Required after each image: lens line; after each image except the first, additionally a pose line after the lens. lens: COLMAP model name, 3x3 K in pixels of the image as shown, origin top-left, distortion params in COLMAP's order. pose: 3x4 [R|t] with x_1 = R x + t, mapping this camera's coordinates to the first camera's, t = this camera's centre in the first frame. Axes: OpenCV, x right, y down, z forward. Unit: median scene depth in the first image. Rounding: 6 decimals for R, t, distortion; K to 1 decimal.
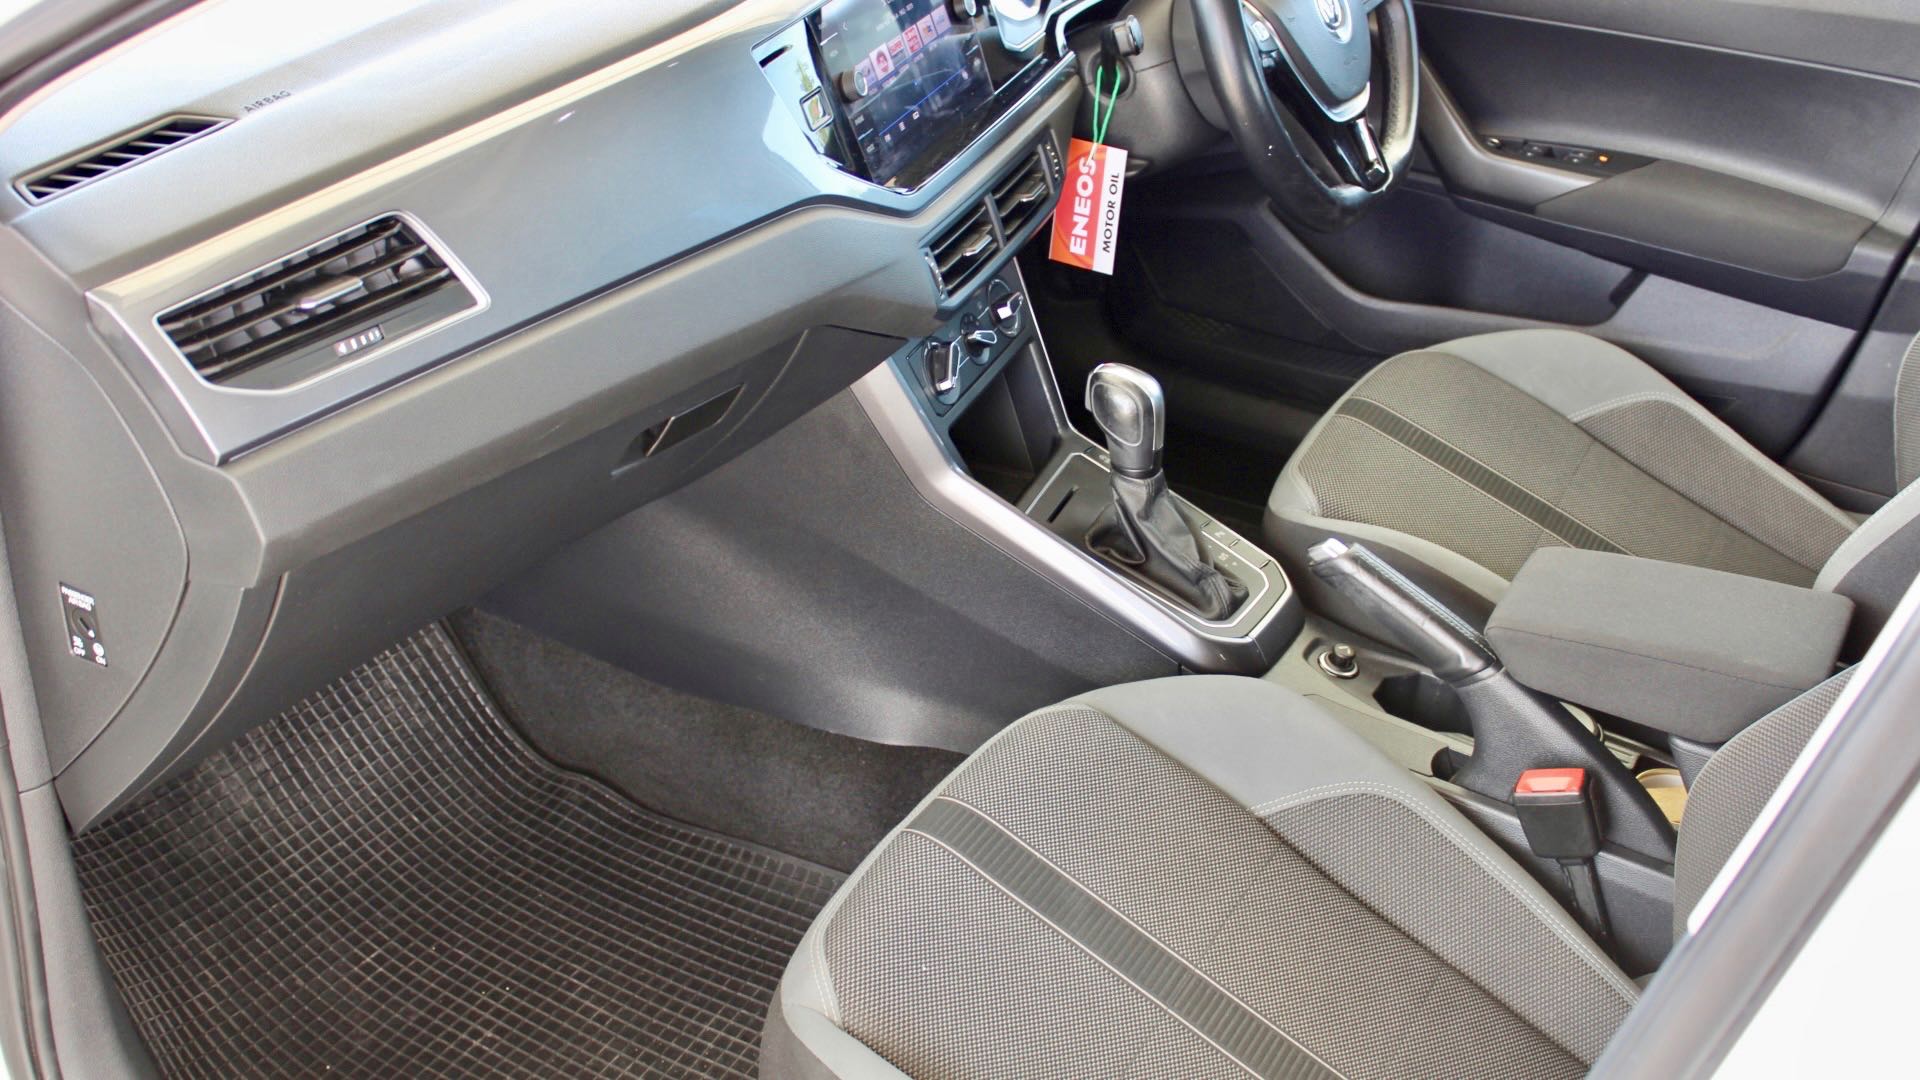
lens RADIAL K [[2127.4, 0, 963.3], [0, 2127.4, 546.4], [0, 0, 1]] dist [-0.084365, 0.000000]
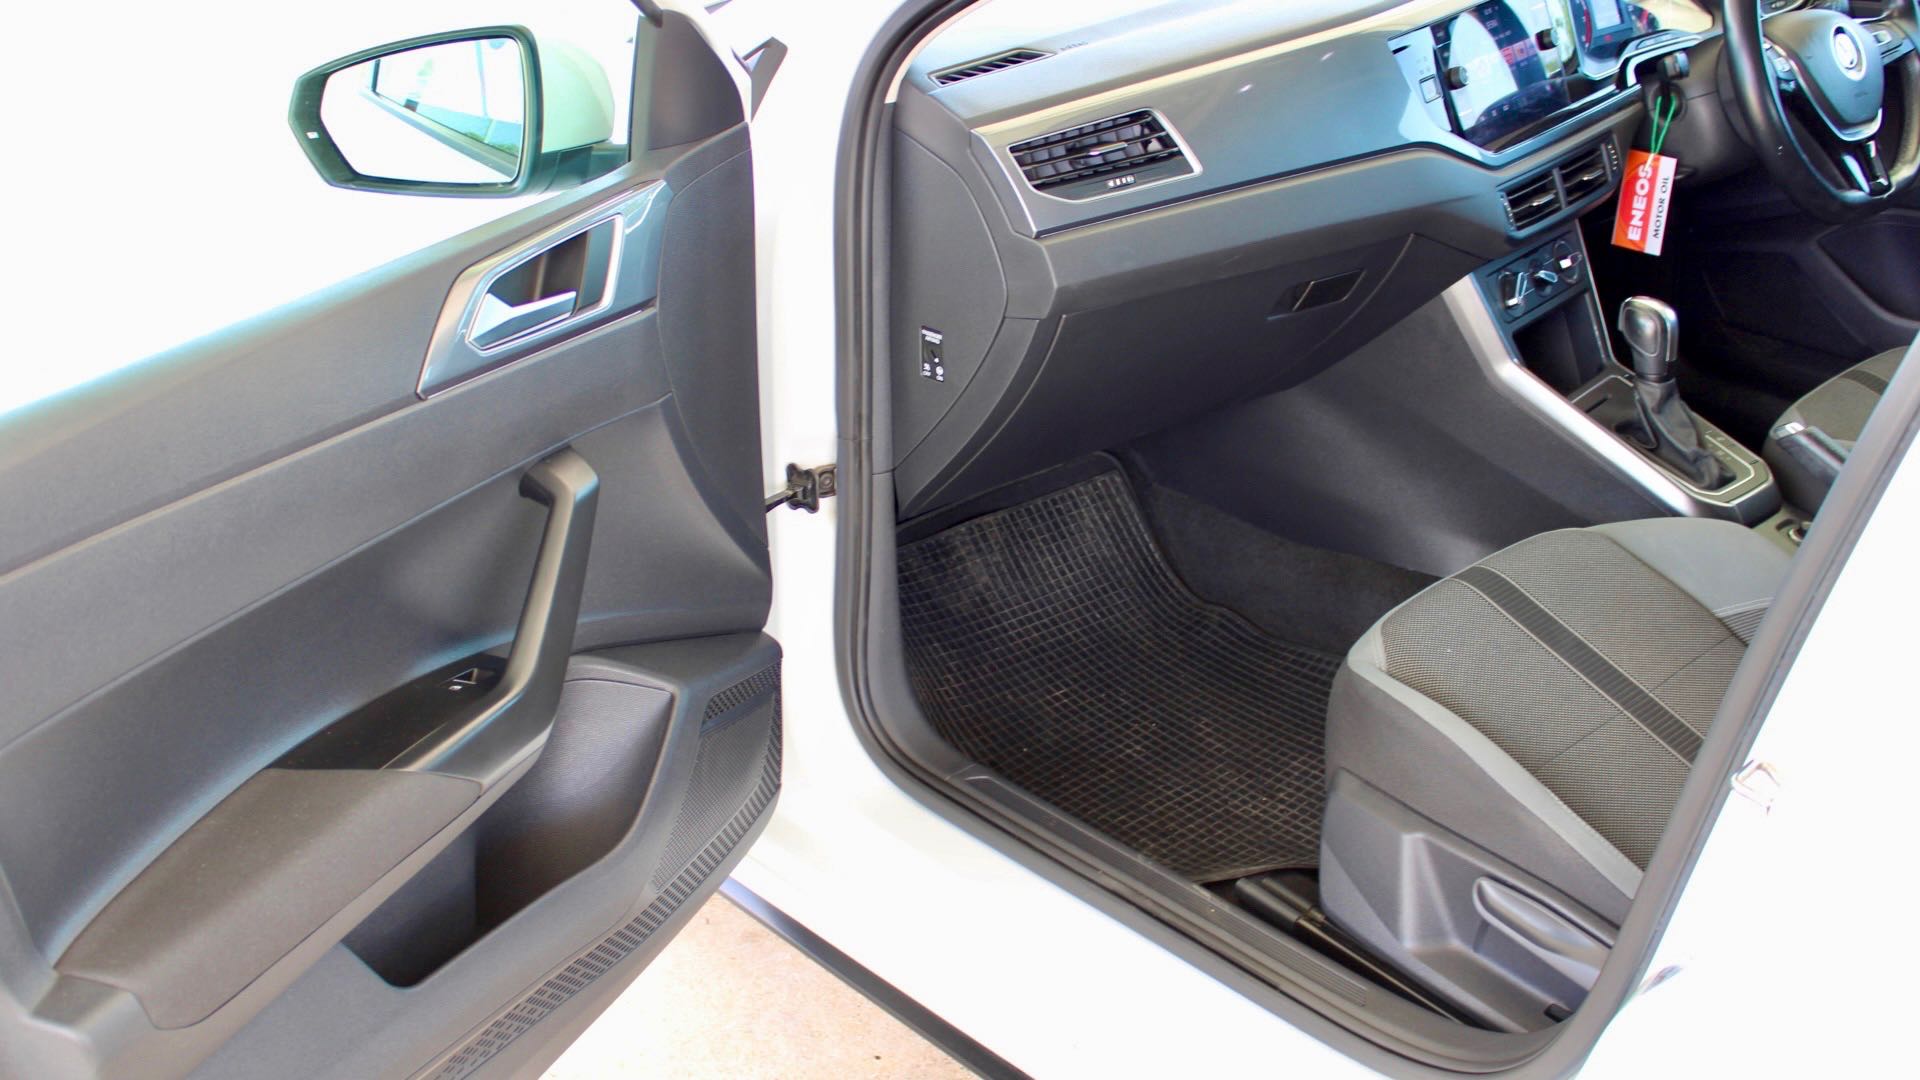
lens RADIAL K [[2127.4, 0, 957.7], [0, 2127.4, 528.8], [0, 0, 1]] dist [-0.084365, 0.000000]
pose [[0.949740, 0.079749, -0.302712, 0.074770], [-0.106936, 0.991486, -0.074300, 0.206240], [0.294209, 0.102937, 0.950182, -0.381695]]
